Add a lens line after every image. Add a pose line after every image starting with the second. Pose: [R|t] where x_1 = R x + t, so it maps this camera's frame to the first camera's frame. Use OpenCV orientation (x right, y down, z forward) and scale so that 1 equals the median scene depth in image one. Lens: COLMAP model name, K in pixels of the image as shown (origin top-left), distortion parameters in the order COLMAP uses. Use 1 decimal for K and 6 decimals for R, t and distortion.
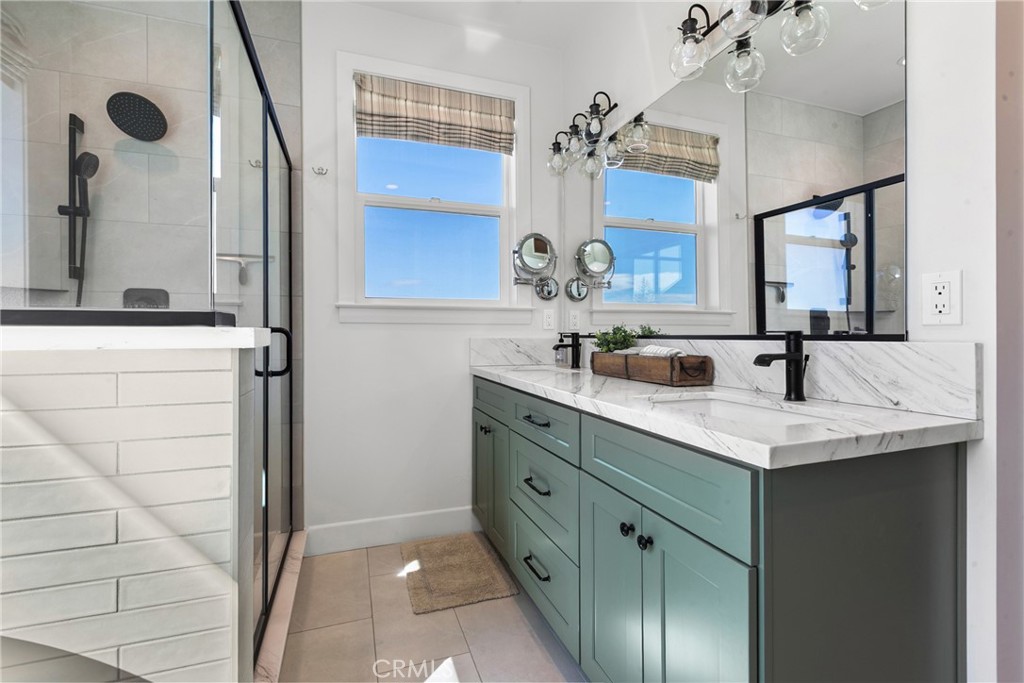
lens RADIAL K [[463.4, 0, 499.9], [0, 463.4, 335.4], [0, 0, 1]] dist [-0.000318, 0.000258]
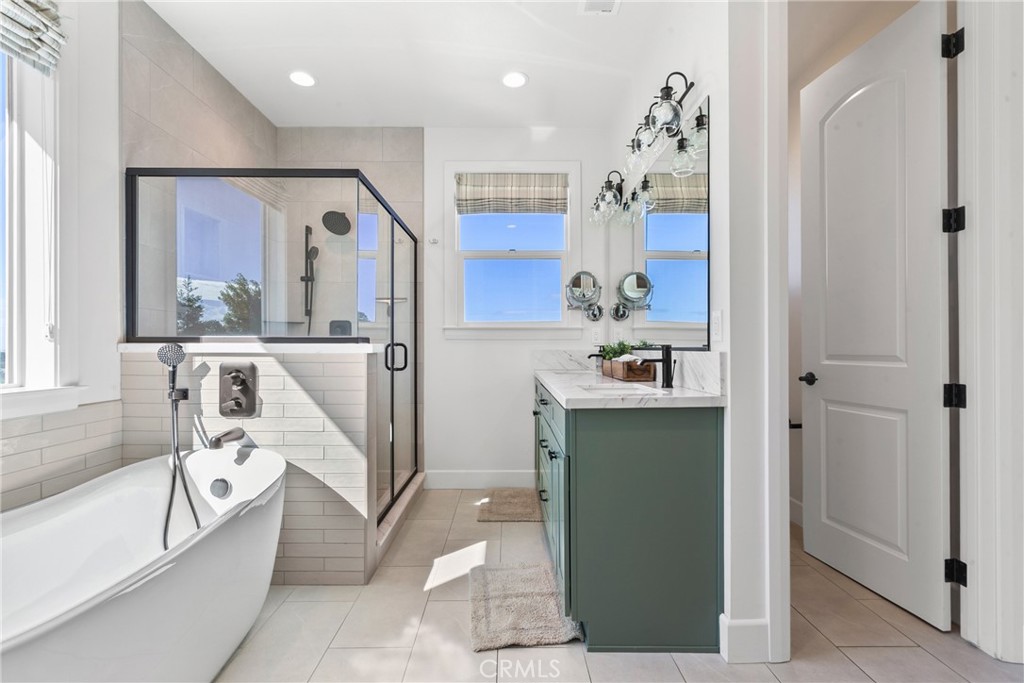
lens RADIAL K [[486.8, 0, 503.6], [0, 486.8, 347.5], [0, 0, 1]] dist [0.000645, -0.000176]
pose [[0.939186, 0.000340, -0.343410, 0.379137], [-0.000730, 0.999999, -0.001006, 0.001036], [0.343409, 0.001196, 0.939185, -0.436275]]
